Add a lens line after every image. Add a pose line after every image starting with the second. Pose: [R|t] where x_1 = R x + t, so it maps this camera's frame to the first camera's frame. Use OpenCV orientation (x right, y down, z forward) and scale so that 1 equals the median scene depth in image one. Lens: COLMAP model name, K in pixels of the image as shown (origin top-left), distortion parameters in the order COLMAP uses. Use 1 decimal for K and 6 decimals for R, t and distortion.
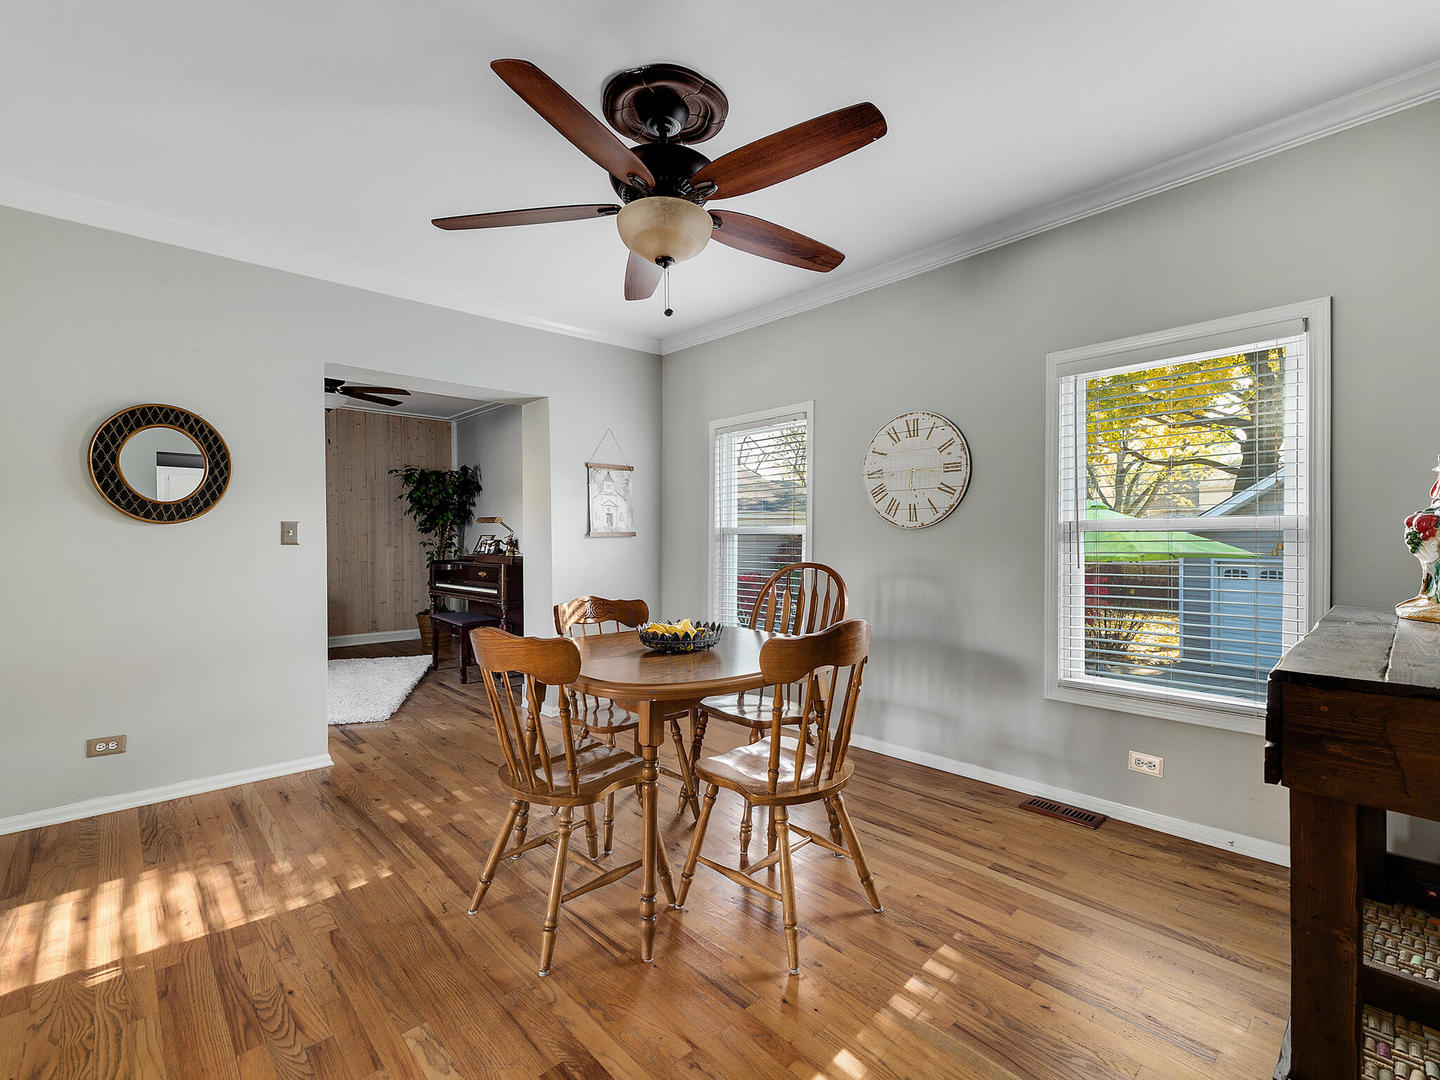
lens RADIAL K [[647.3, 0, 715.1], [0, 647.3, 537.3], [0, 0, 1]] dist [0.008734, -0.000232]
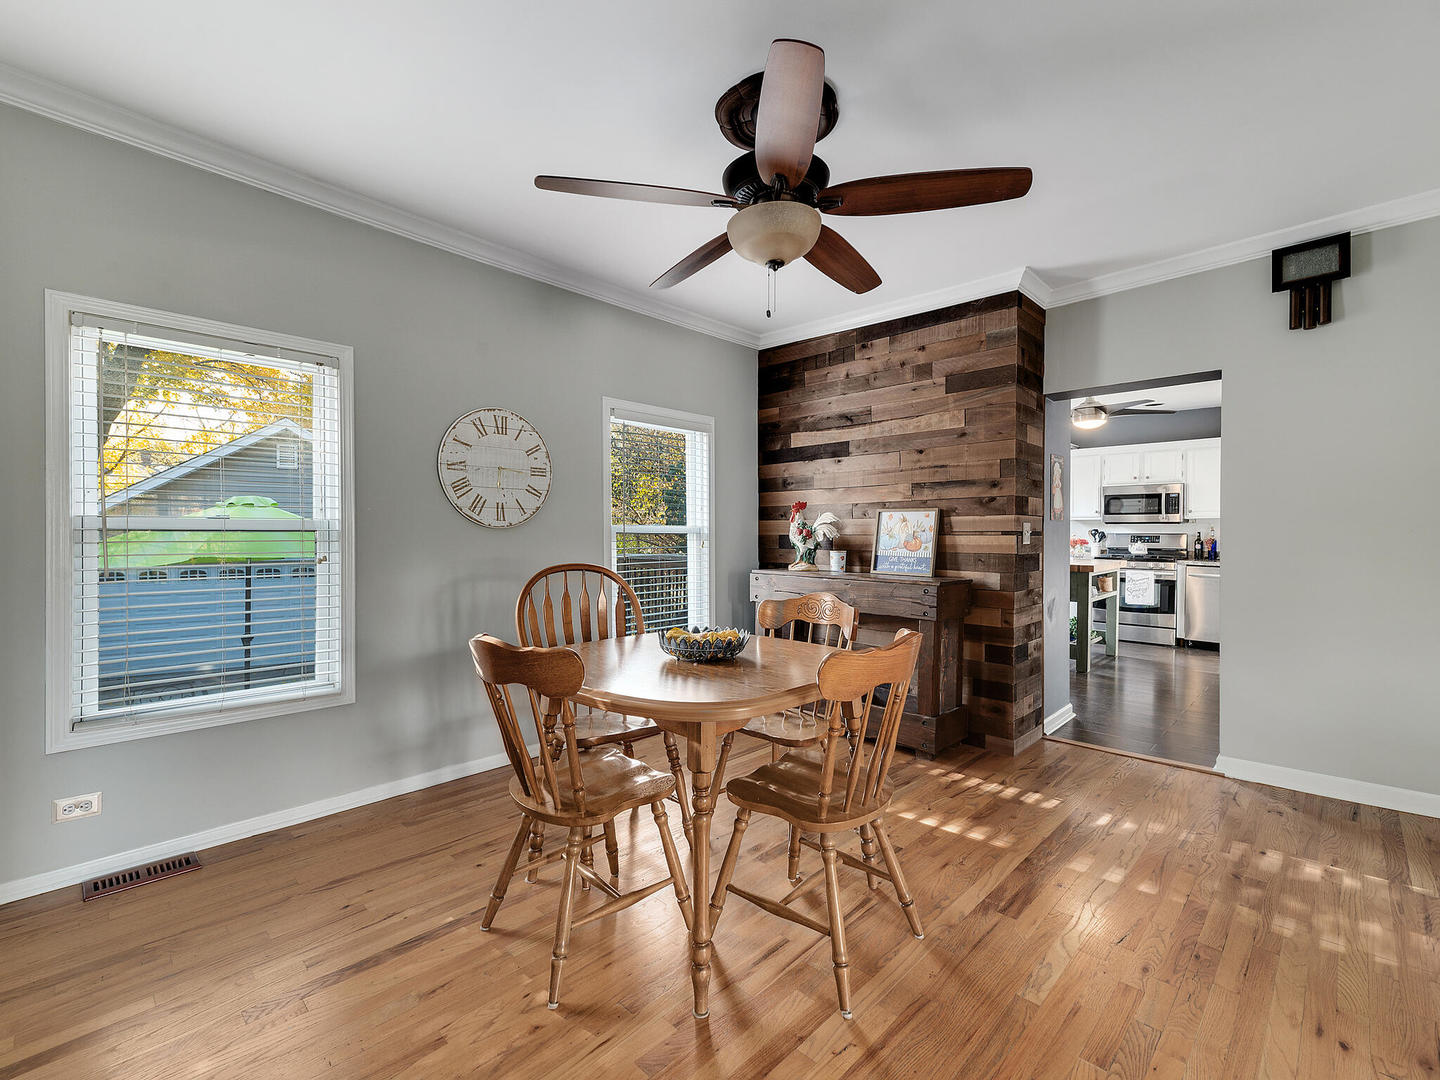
lens RADIAL K [[647.3, 0, 718.5], [0, 647.3, 543.7], [0, 0, 1]] dist [0.008734, -0.000232]
pose [[-0.043122, -0.006413, 0.999049, -0.668275], [-0.003533, 0.999974, 0.006266, 0.002962], [-0.999064, -0.003259, -0.043144, 0.694110]]
